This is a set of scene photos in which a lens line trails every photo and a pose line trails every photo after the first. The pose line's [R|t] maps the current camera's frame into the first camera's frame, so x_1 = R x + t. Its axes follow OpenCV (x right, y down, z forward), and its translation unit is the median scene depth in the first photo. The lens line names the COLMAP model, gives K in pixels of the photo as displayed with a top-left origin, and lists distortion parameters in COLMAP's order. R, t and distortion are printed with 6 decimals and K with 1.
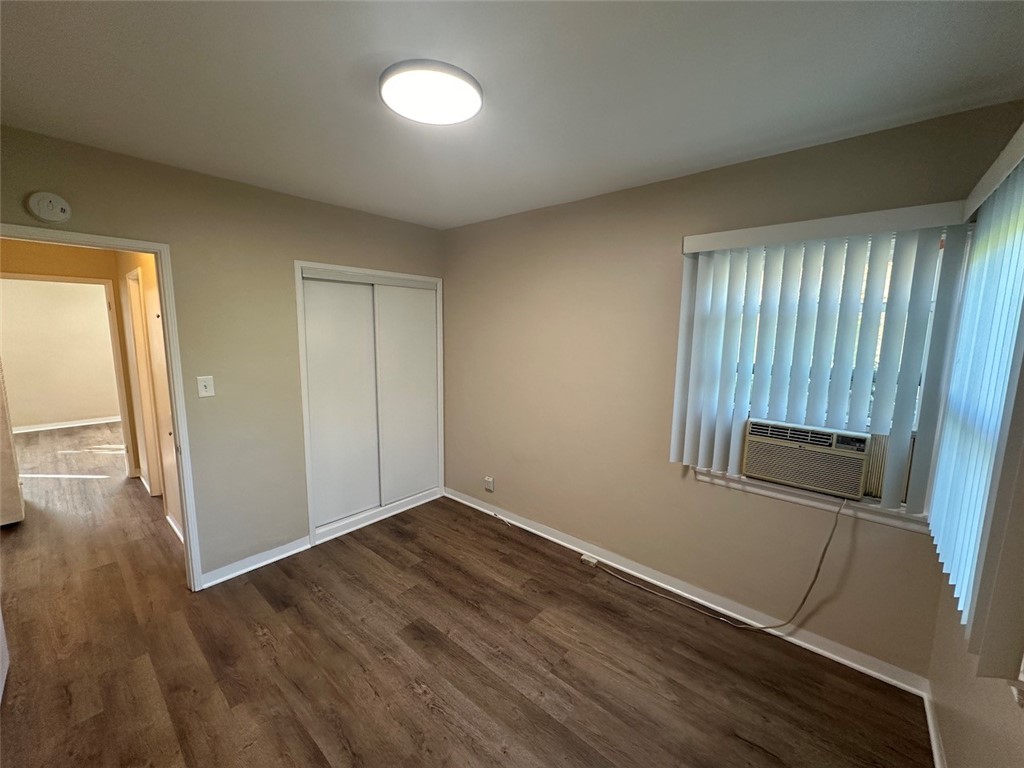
lens RADIAL K [[406.6, 0, 512.2], [0, 406.6, 386.1], [0, 0, 1]] dist [-0.003841, 0.000086]
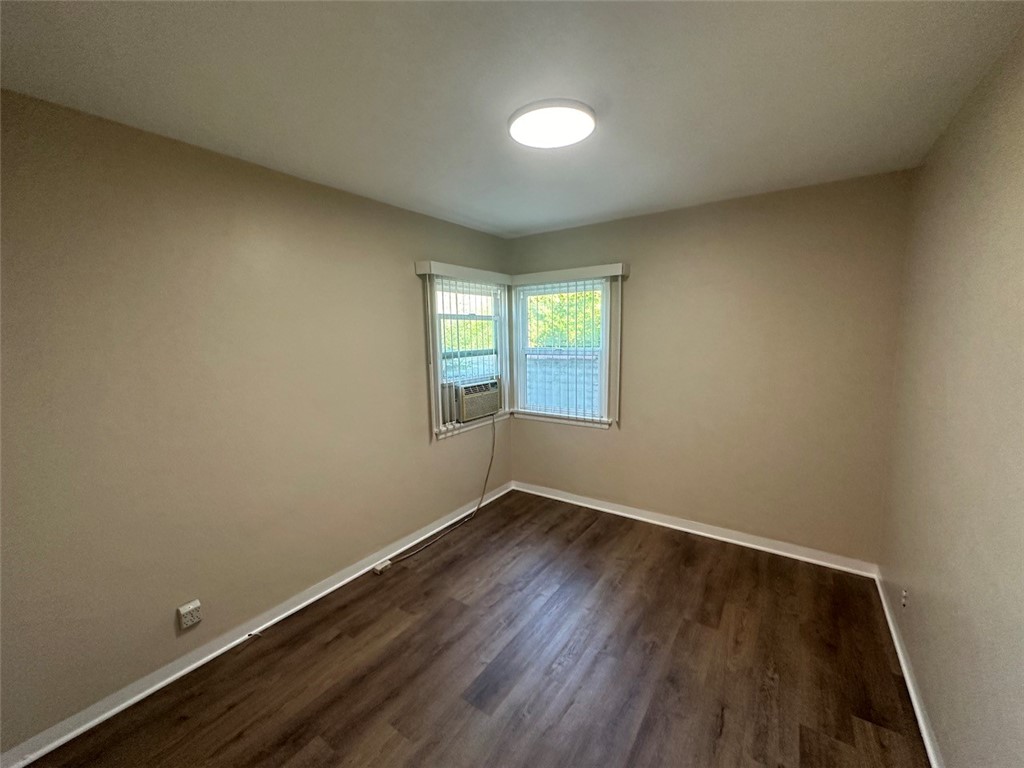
lens RADIAL K [[406.6, 0, 512.7], [0, 406.6, 380.9], [0, 0, 1]] dist [-0.003841, 0.000086]
pose [[-0.107367, -0.128217, 0.985917, -0.941251], [0.154963, 0.977372, 0.143981, -0.128391], [-0.982069, 0.168239, -0.085069, 0.872474]]
